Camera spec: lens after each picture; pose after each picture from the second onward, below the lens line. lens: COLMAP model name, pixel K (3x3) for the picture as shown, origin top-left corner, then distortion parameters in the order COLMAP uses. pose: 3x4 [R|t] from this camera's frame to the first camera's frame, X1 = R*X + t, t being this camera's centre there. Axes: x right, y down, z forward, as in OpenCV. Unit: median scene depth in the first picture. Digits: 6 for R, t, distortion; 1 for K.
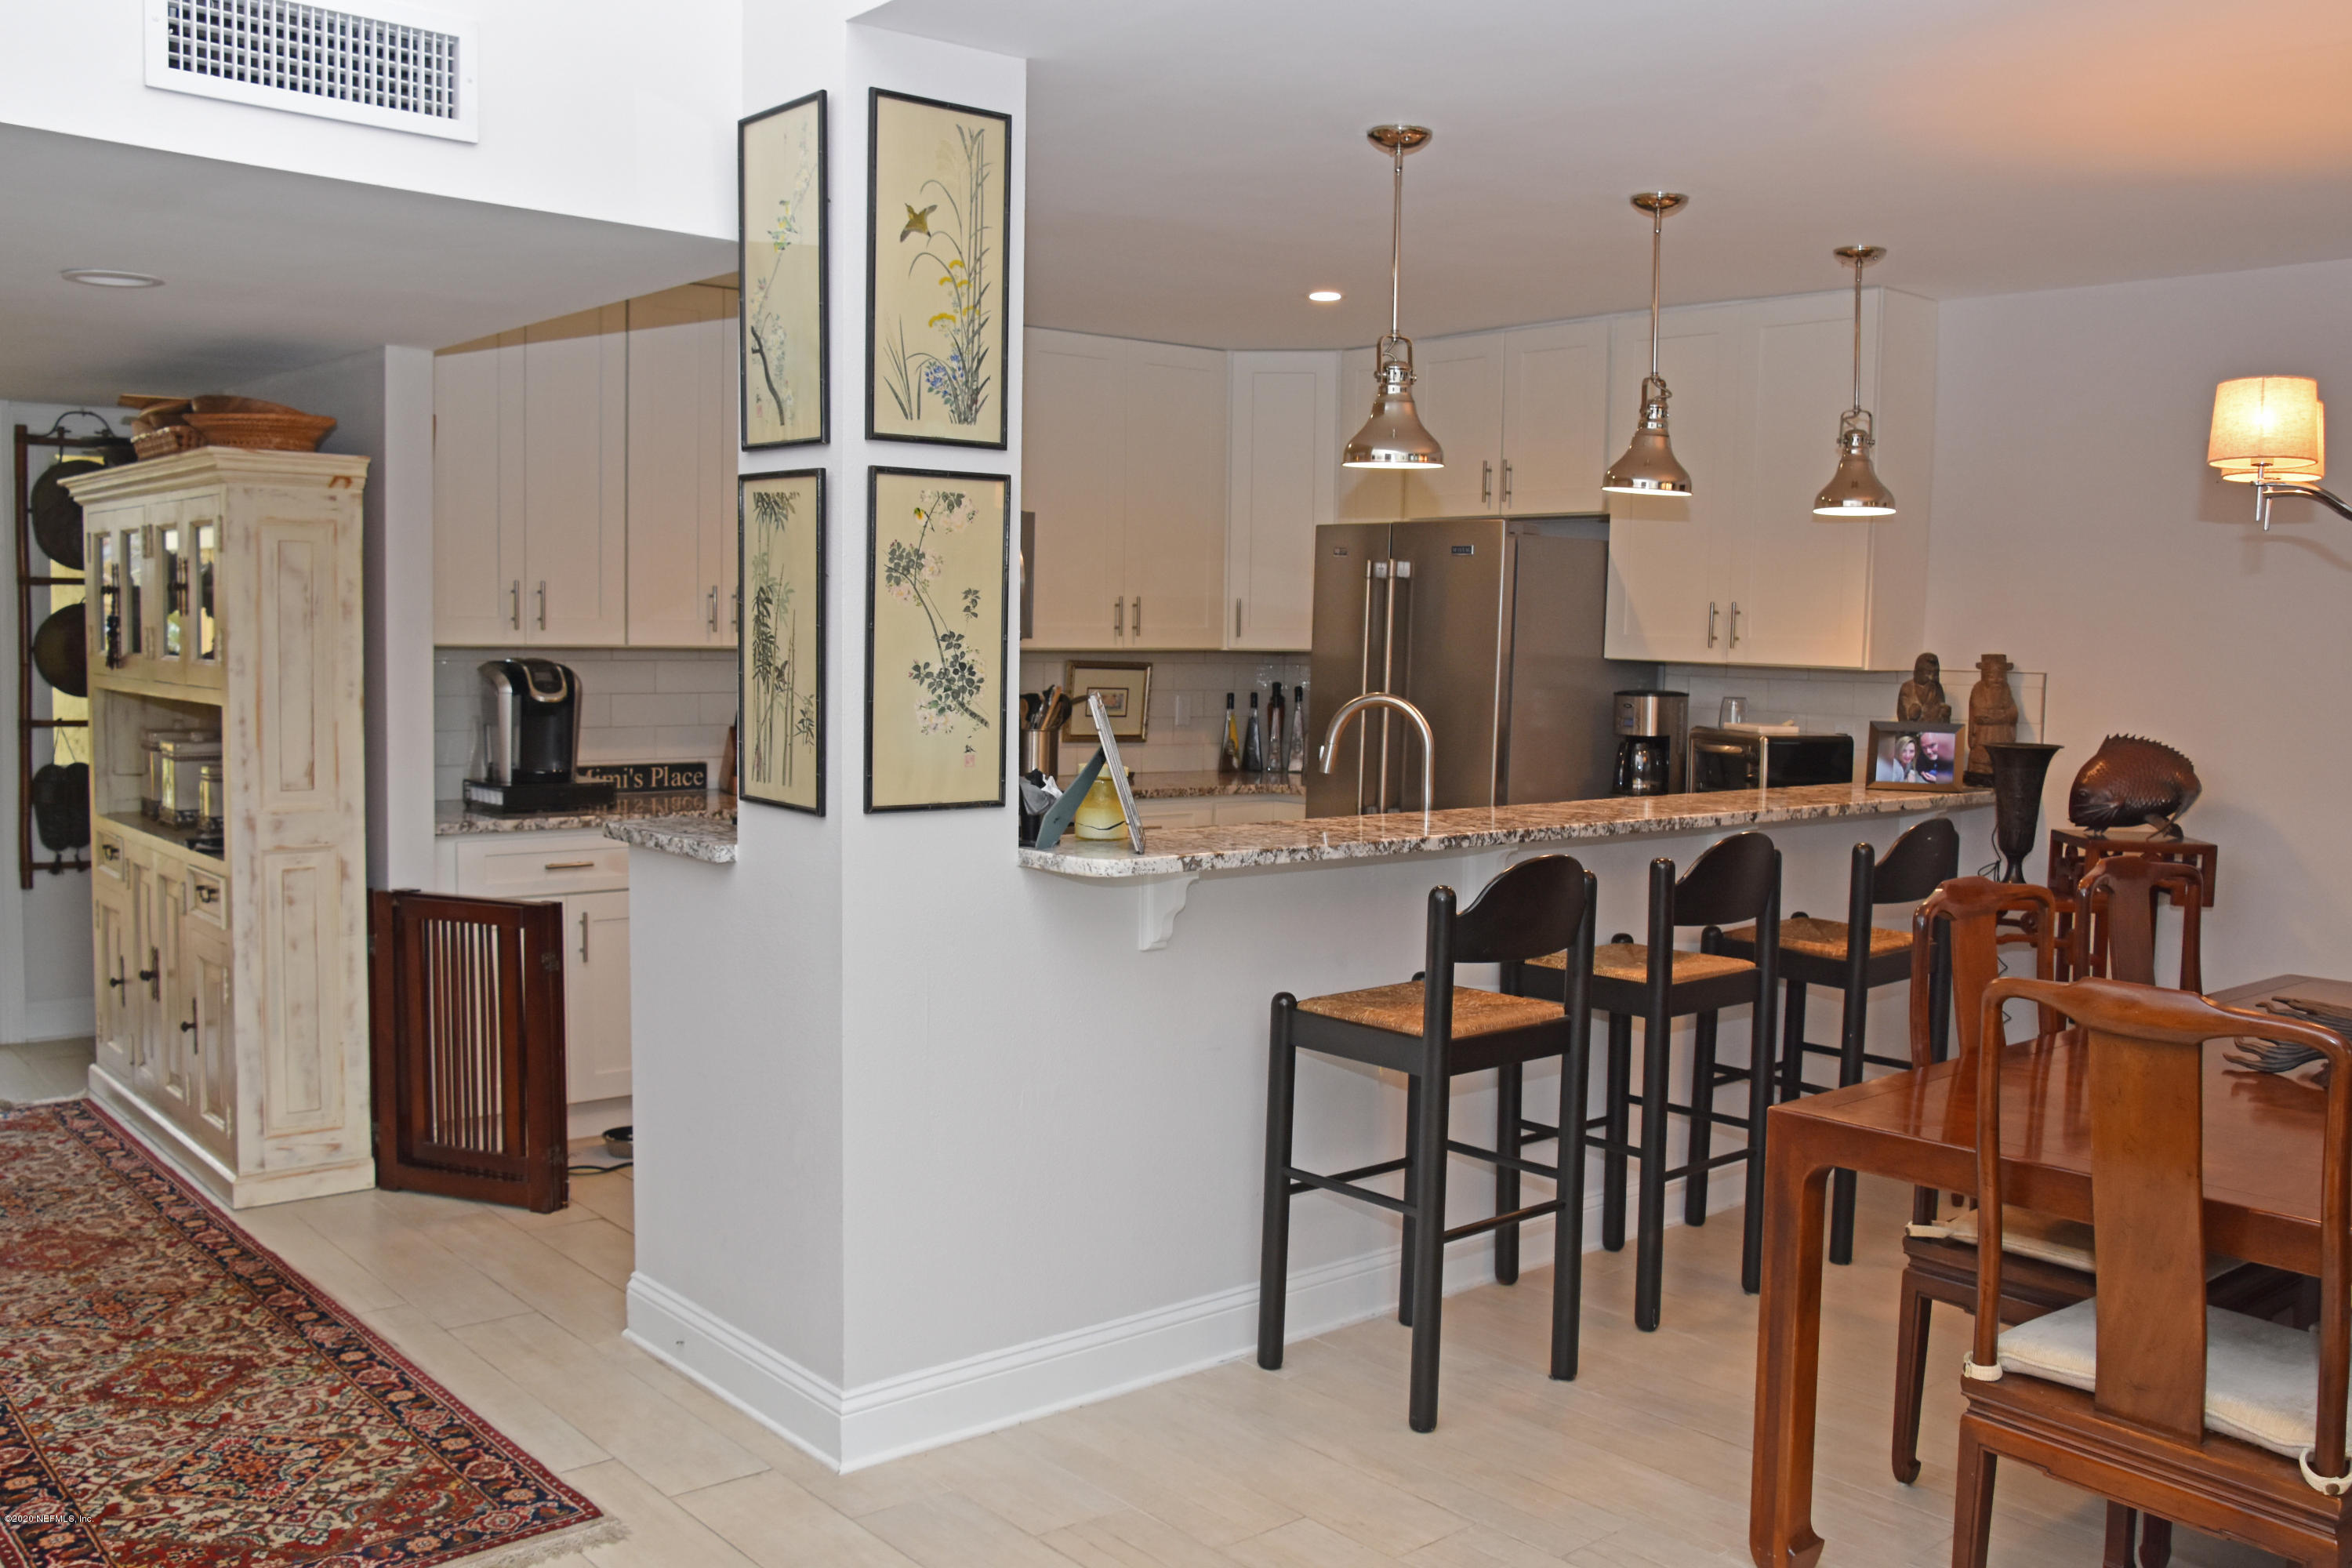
lens RADIAL K [[2032.9, 0, 1176.0], [0, 2032.9, 784.0], [0, 0, 1]] dist [-0.120183, 0.128937]
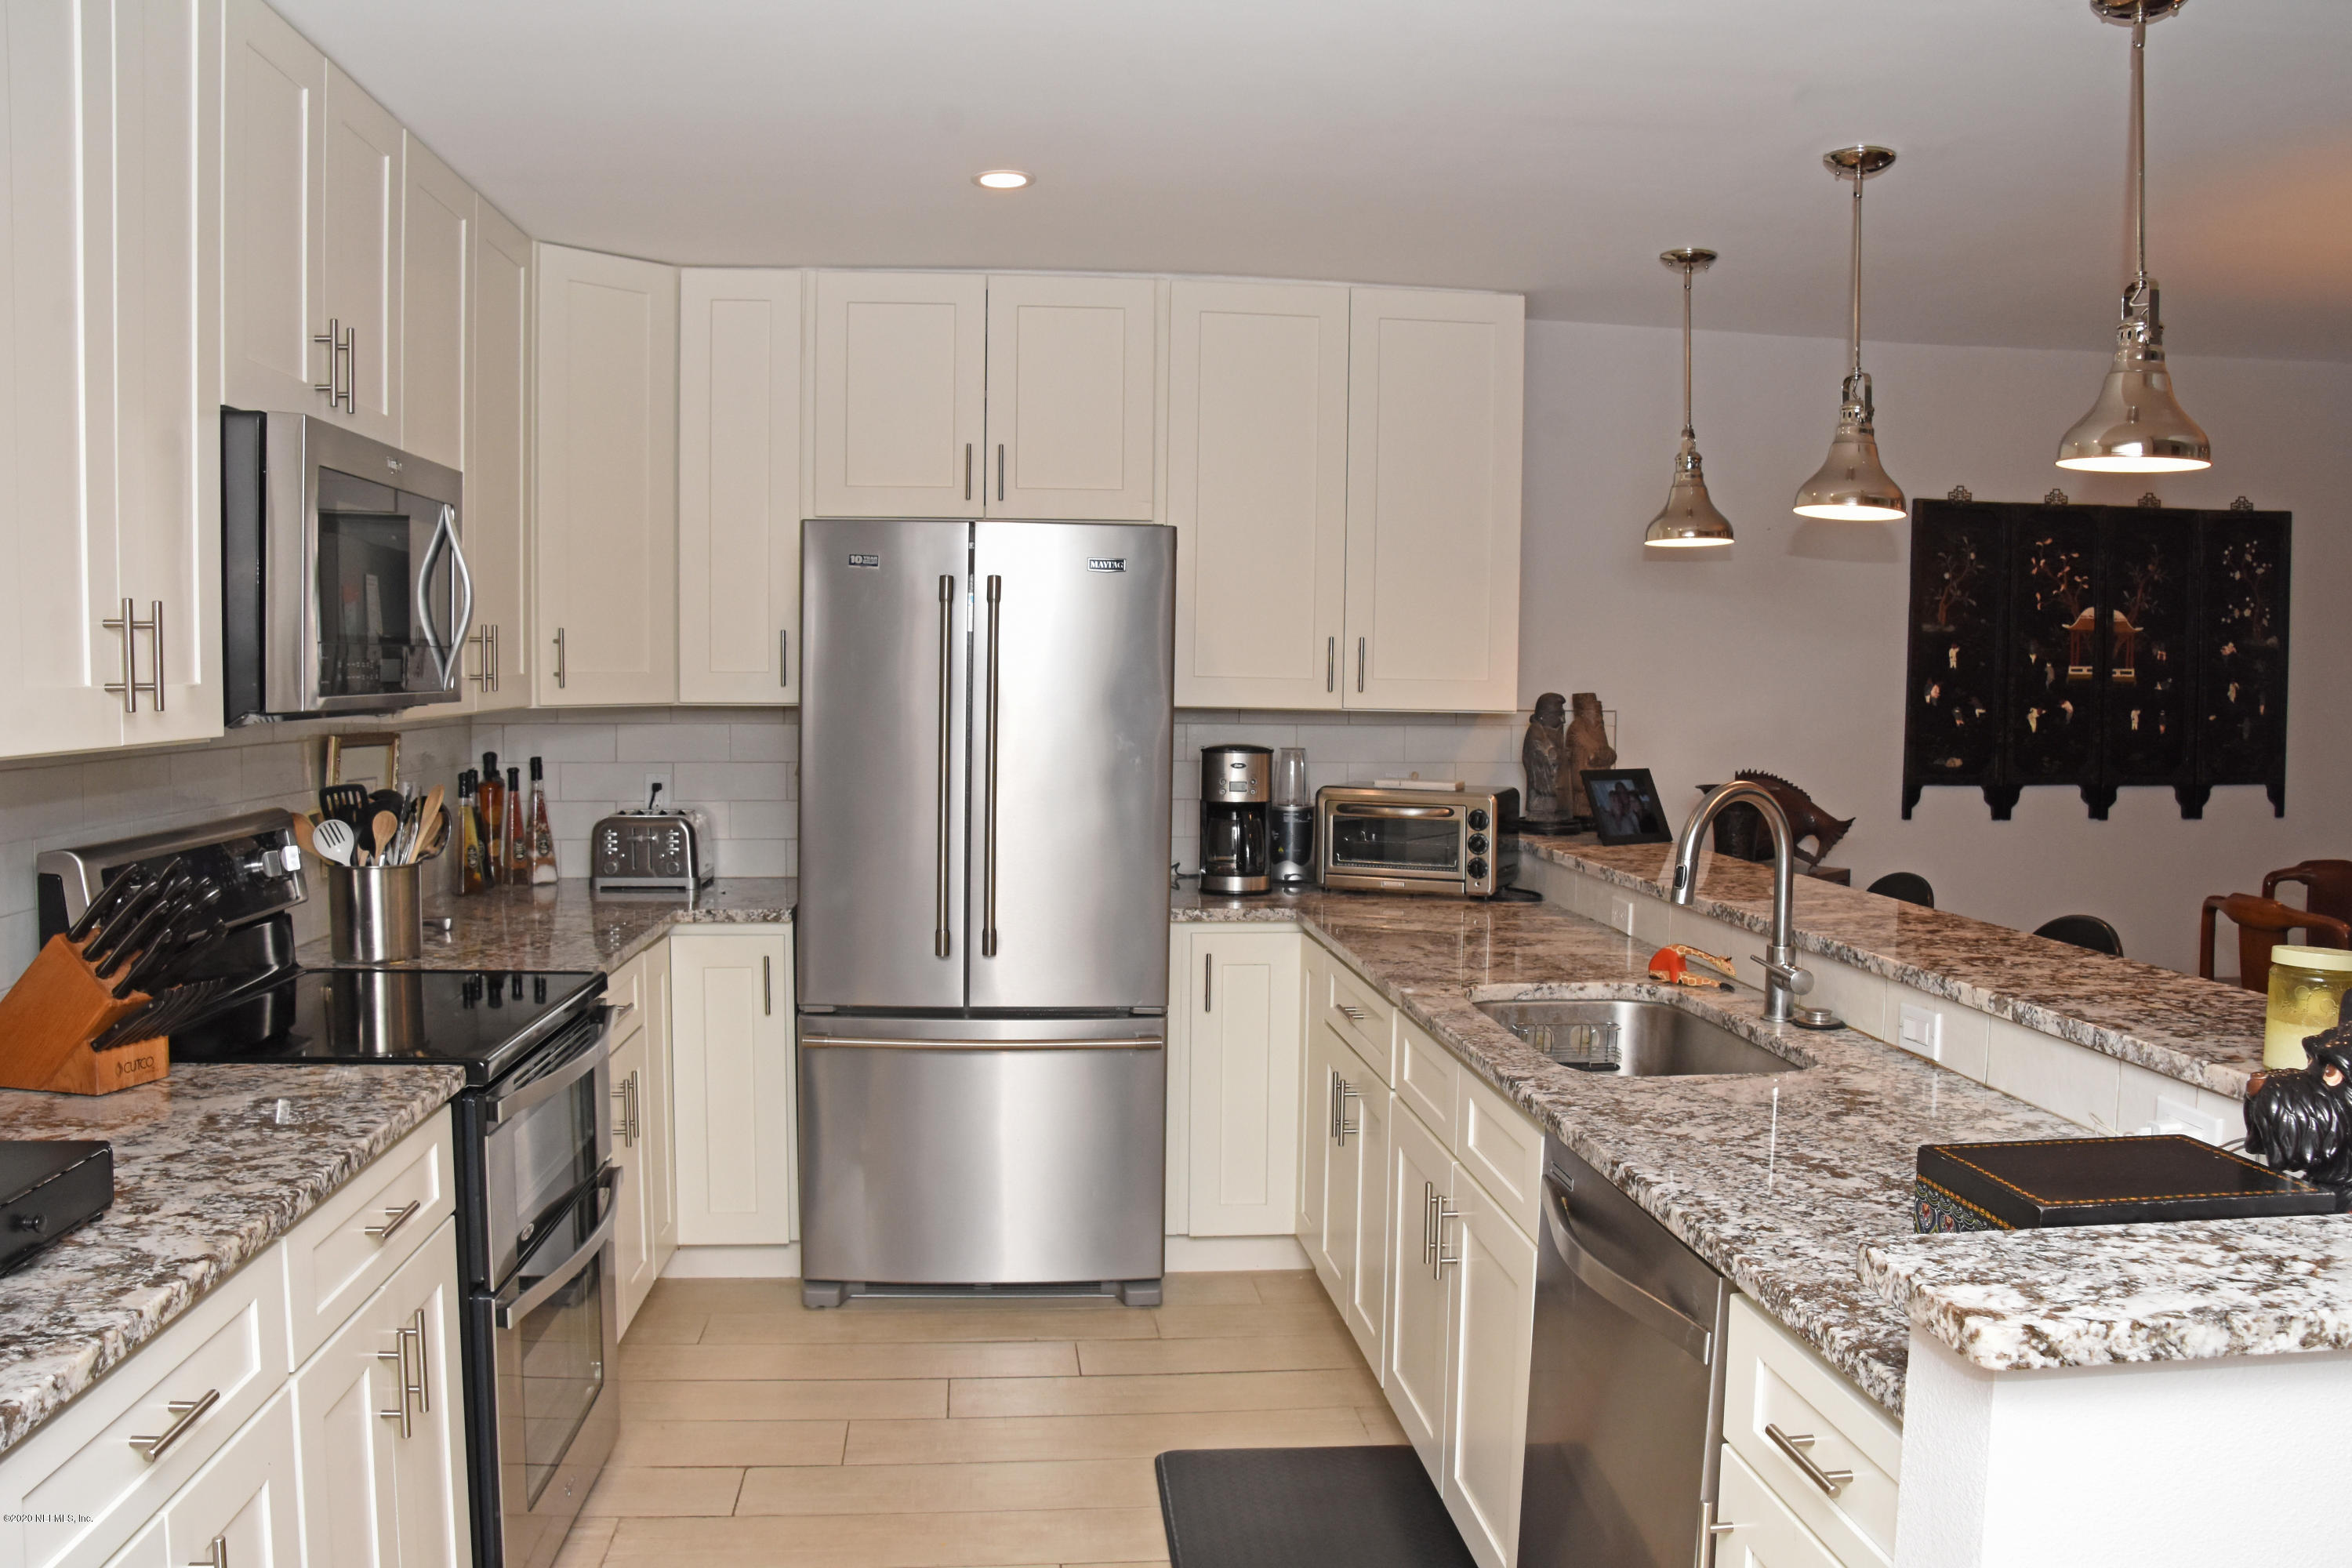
lens RADIAL K [[1819.0, 0, 1176.0], [0, 1819.0, 784.0], [0, 0, 1]] dist [-0.151099, 0.081586]
pose [[0.564430, -0.064746, 0.822938, -0.487310], [0.062209, 0.997421, 0.035807, -0.074422], [-0.823133, 0.030983, 0.567002, 0.774343]]
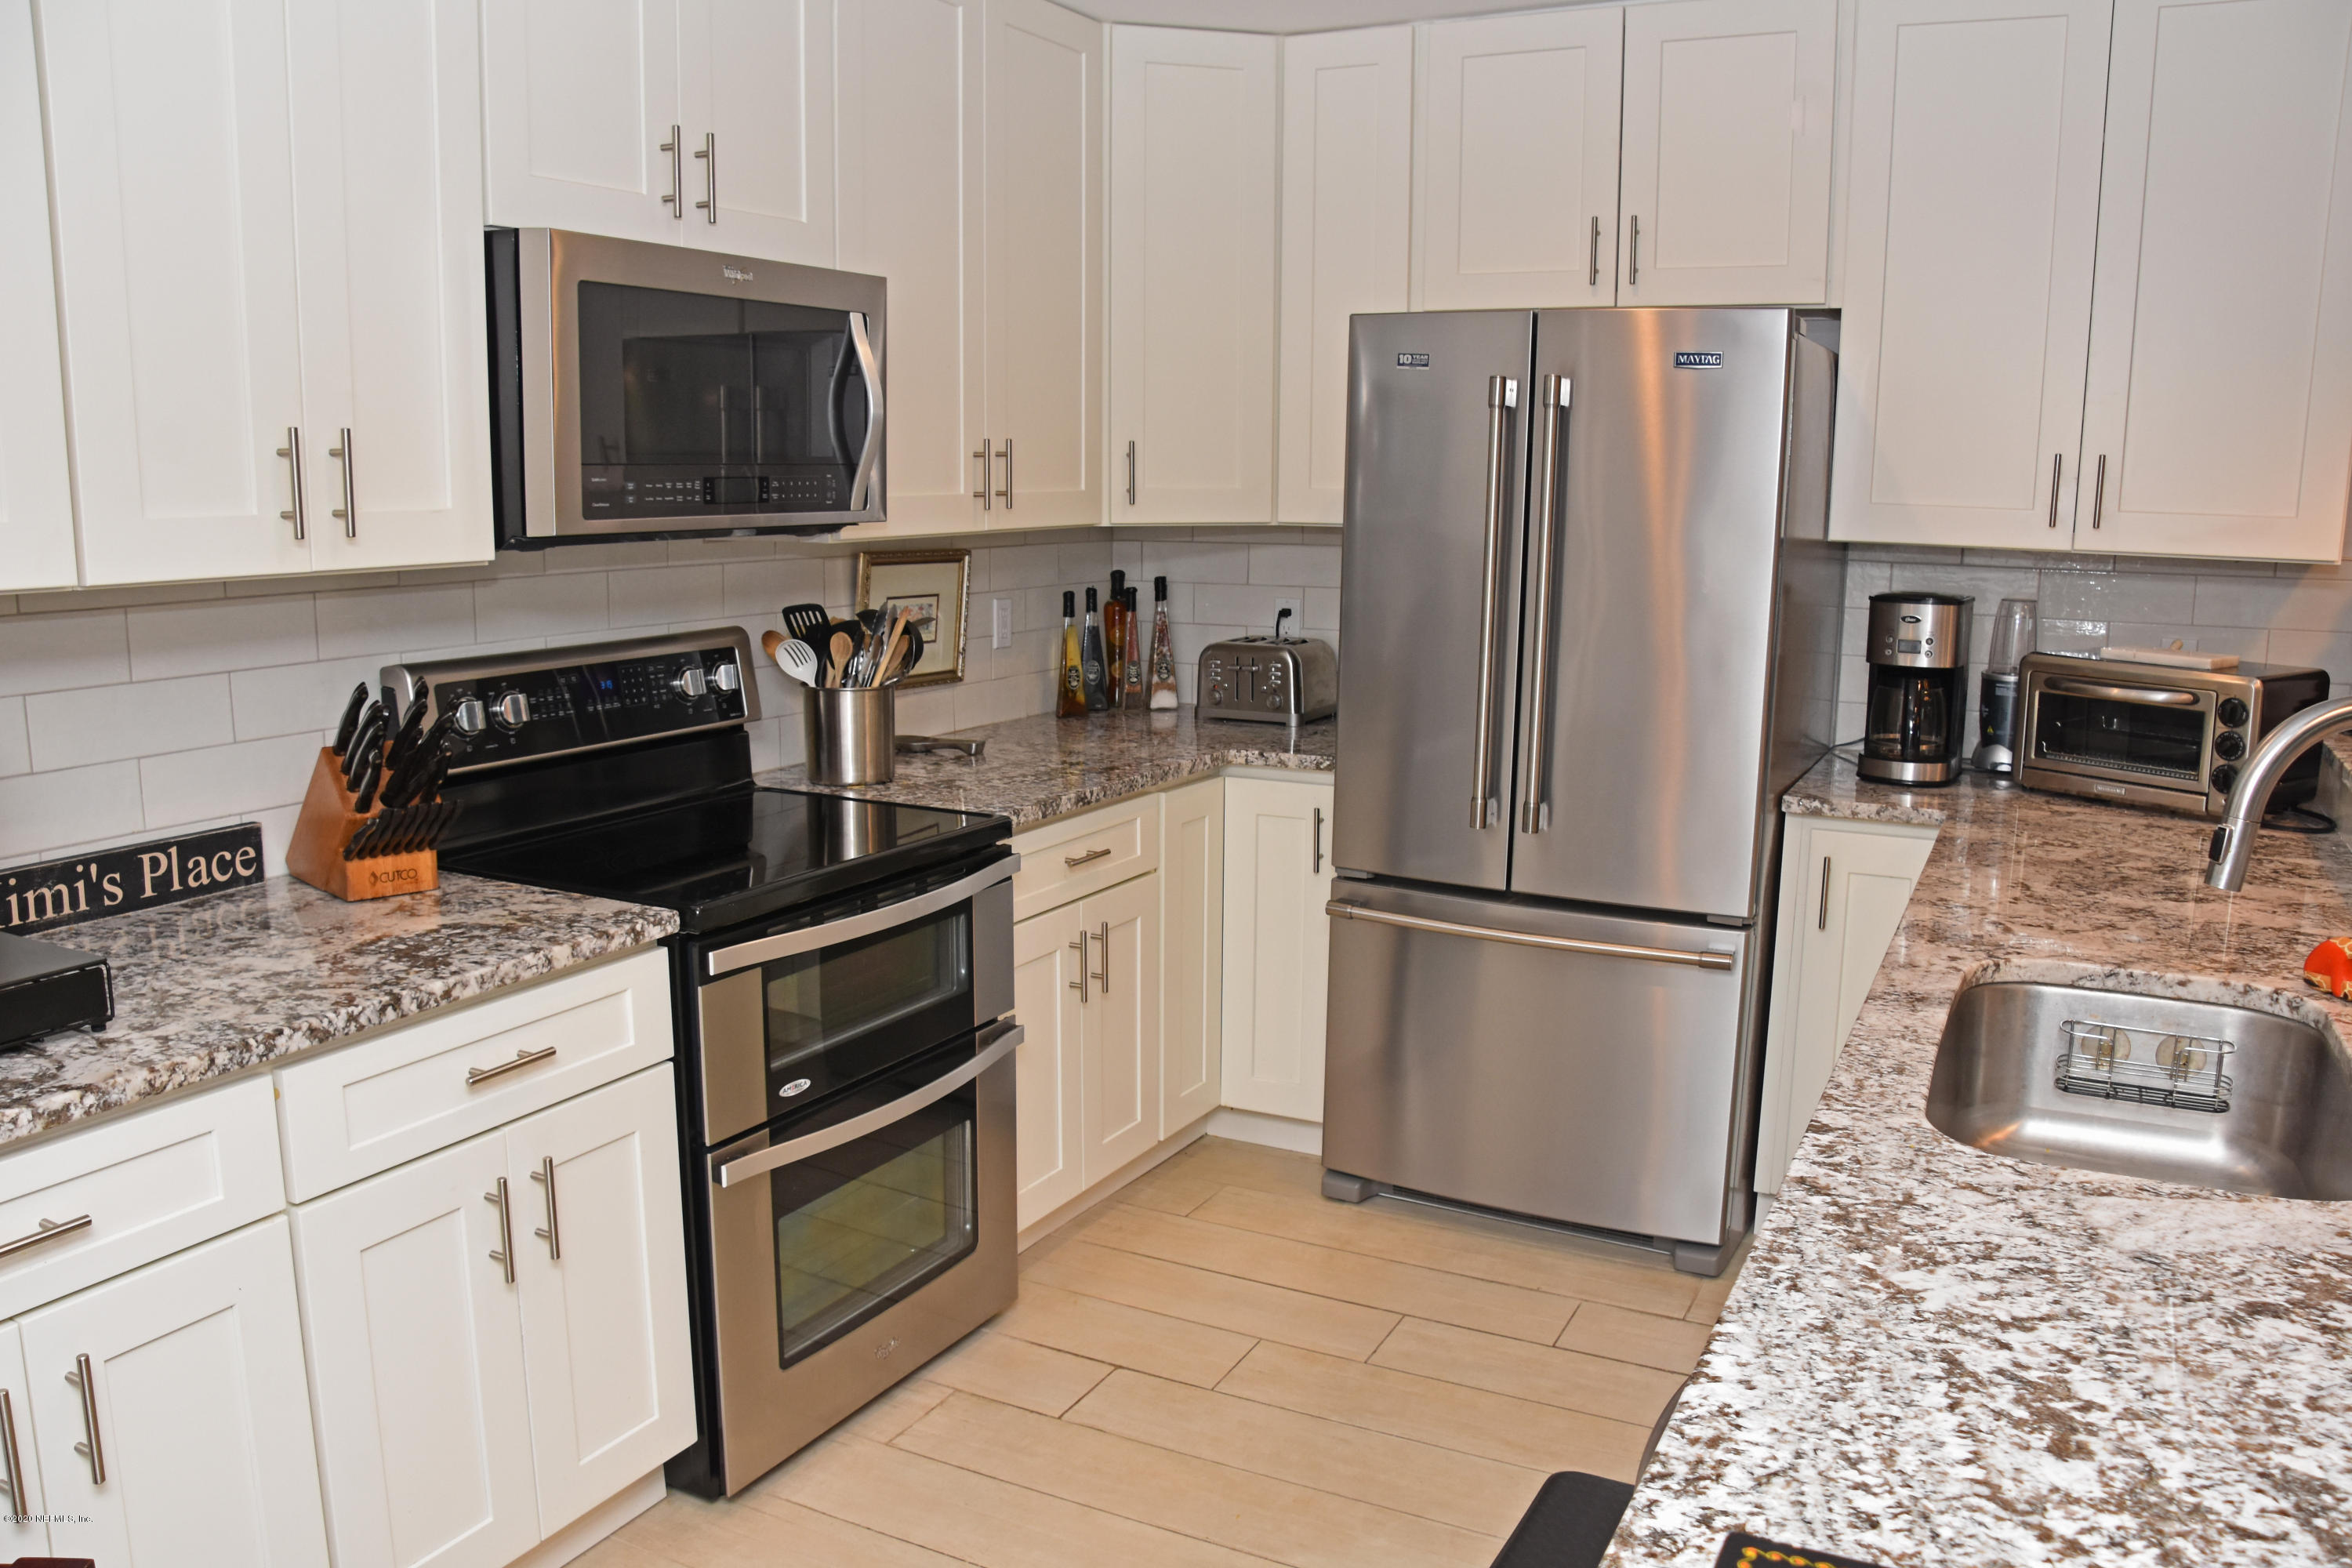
lens RADIAL K [[1819.0, 0, 1176.0], [0, 1819.0, 784.0], [0, 0, 1]] dist [-0.151099, 0.081586]
pose [[0.924599, -0.075517, 0.373381, -0.246375], [0.037344, 0.993401, 0.108441, -0.071113], [-0.379107, -0.086321, 0.921318, 0.731547]]
